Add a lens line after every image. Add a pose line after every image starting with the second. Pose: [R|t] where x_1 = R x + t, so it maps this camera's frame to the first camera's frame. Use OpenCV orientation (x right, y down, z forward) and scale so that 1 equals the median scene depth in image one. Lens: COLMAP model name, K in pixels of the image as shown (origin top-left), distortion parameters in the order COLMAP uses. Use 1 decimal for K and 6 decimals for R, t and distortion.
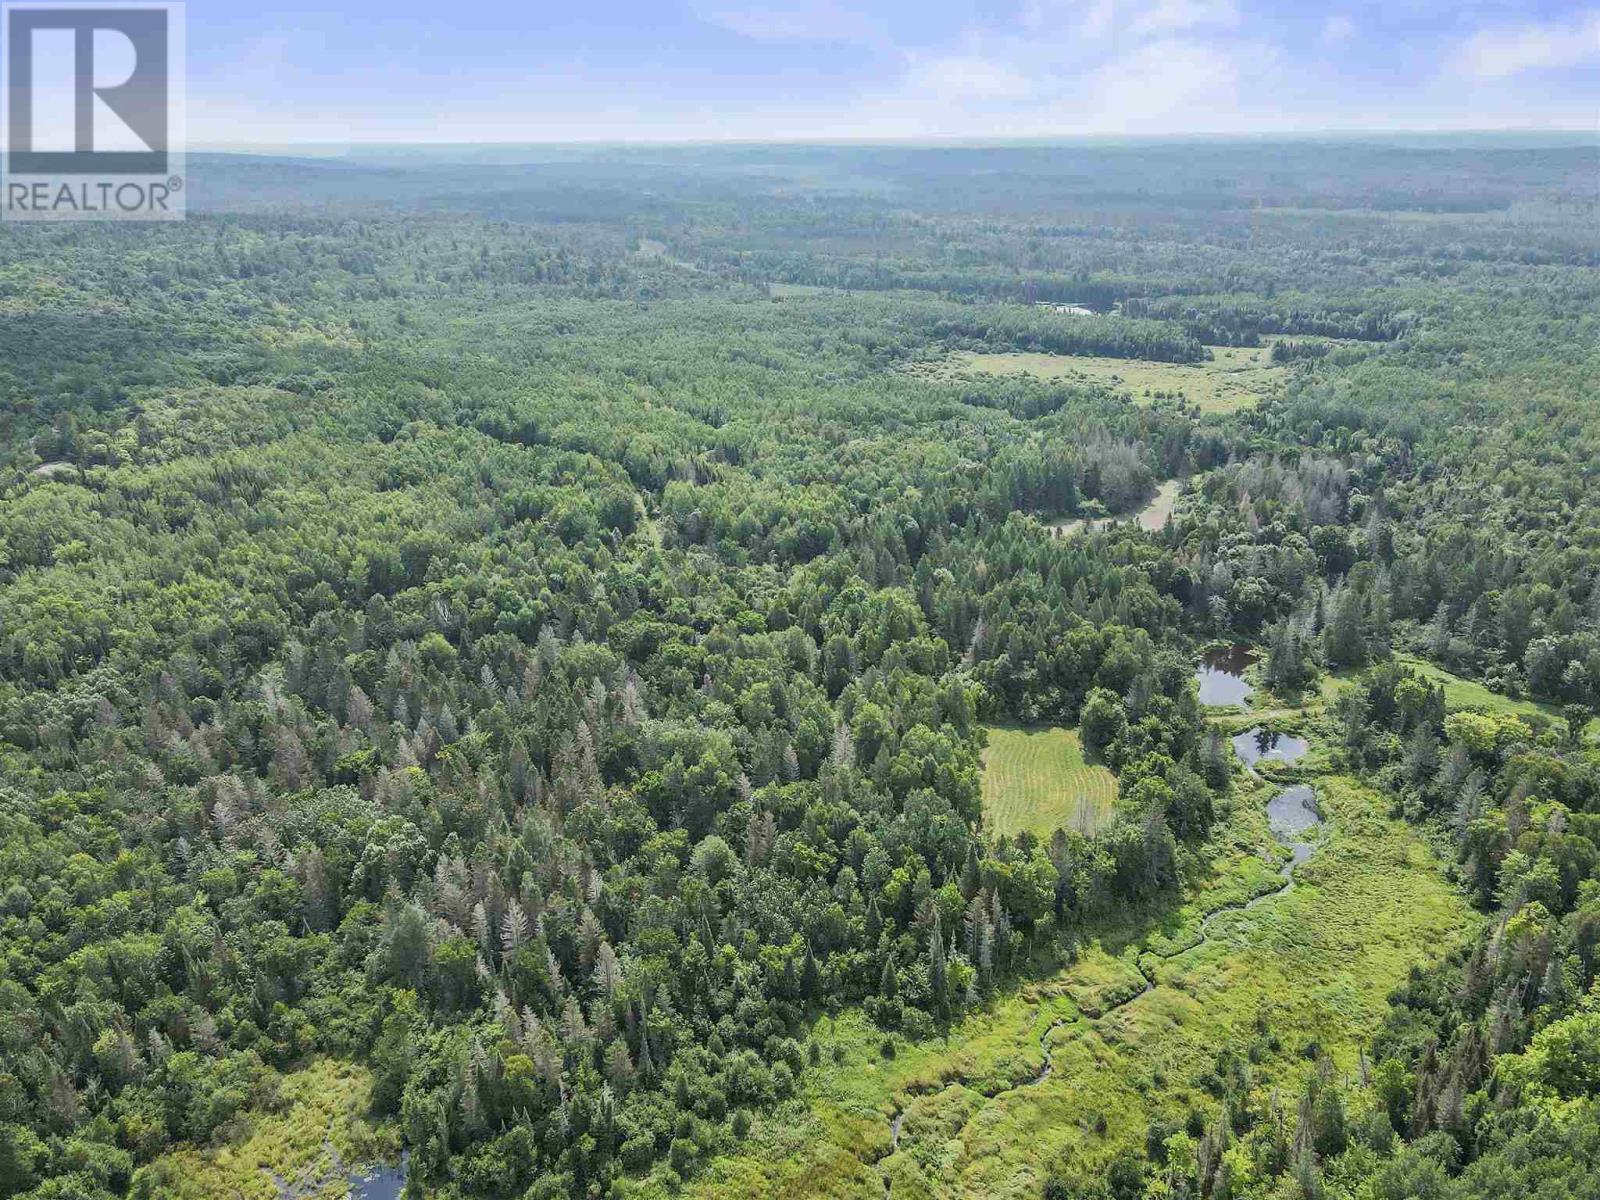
lens RADIAL K [[1167.3, 0, 799.8], [0, 1167.3, 596.9], [0, 0, 1]] dist [0.010692, 0.004477]
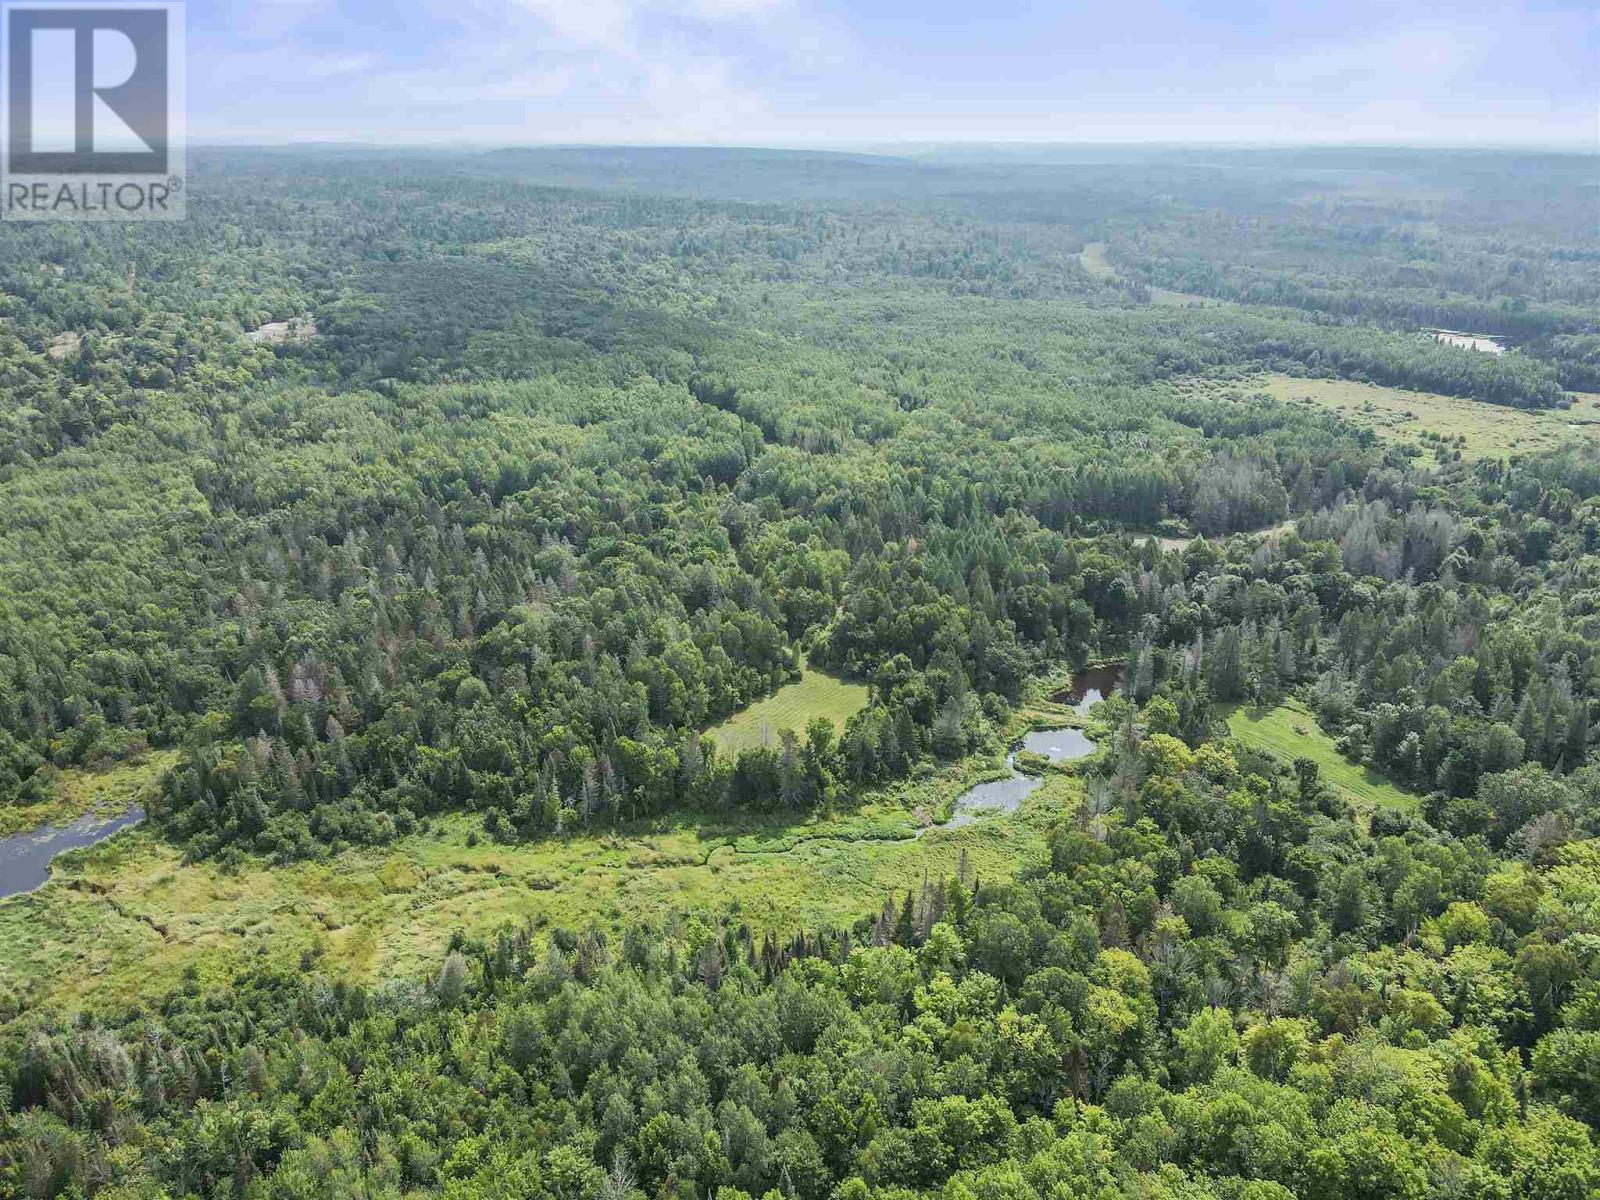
lens RADIAL K [[1167.3, 0, 799.8], [0, 1167.3, 596.9], [0, 0, 1]] dist [0.010692, 0.004477]
pose [[0.892625, 0.176649, -0.414747, 0.444745], [-0.176735, 0.983504, 0.038522, -0.000339], [0.414711, 0.038915, 0.909121, -0.028336]]
